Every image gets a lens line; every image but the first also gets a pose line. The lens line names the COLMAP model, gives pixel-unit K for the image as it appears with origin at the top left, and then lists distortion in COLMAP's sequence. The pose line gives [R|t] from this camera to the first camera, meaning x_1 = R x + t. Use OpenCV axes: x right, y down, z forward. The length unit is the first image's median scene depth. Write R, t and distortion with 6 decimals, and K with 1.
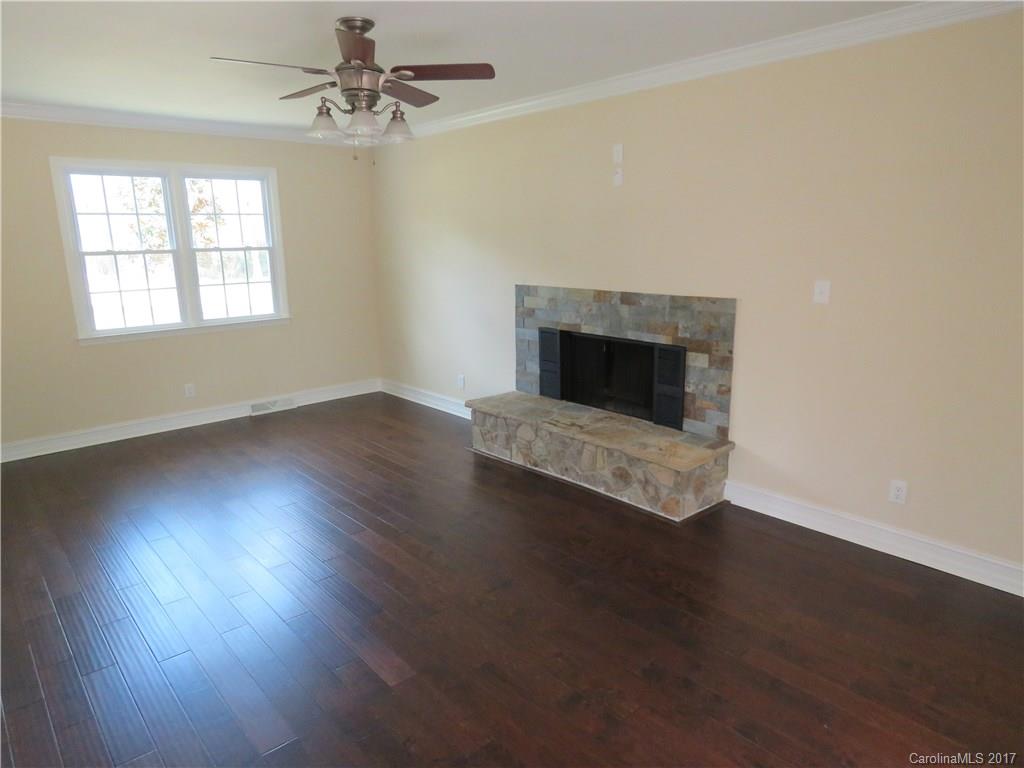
lens RADIAL K [[660.2, 0, 512.0], [0, 660.2, 384.0], [0, 0, 1]] dist [-0.006455, 0.001558]
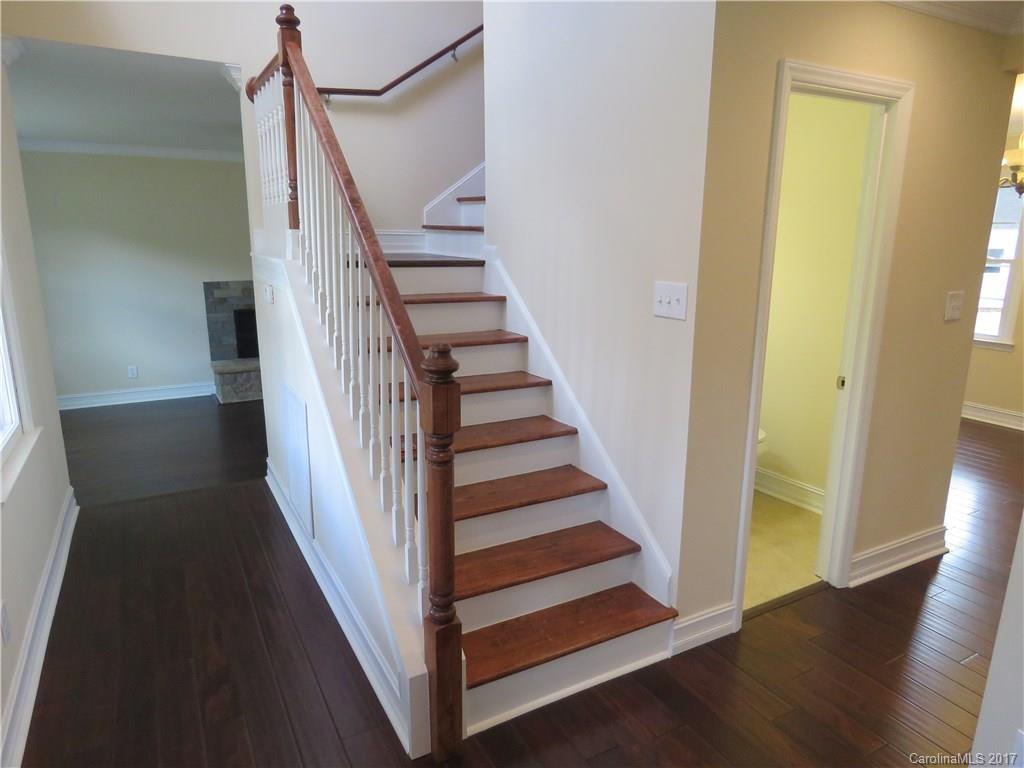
lens RADIAL K [[660.2, 0, 512.0], [0, 660.2, 384.0], [0, 0, 1]] dist [-0.006455, 0.001558]
pose [[0.222033, -0.196626, 0.955008, -1.403514], [0.213404, 0.965508, 0.149172, -0.018570], [-0.951399, 0.170682, 0.256336, 0.105513]]
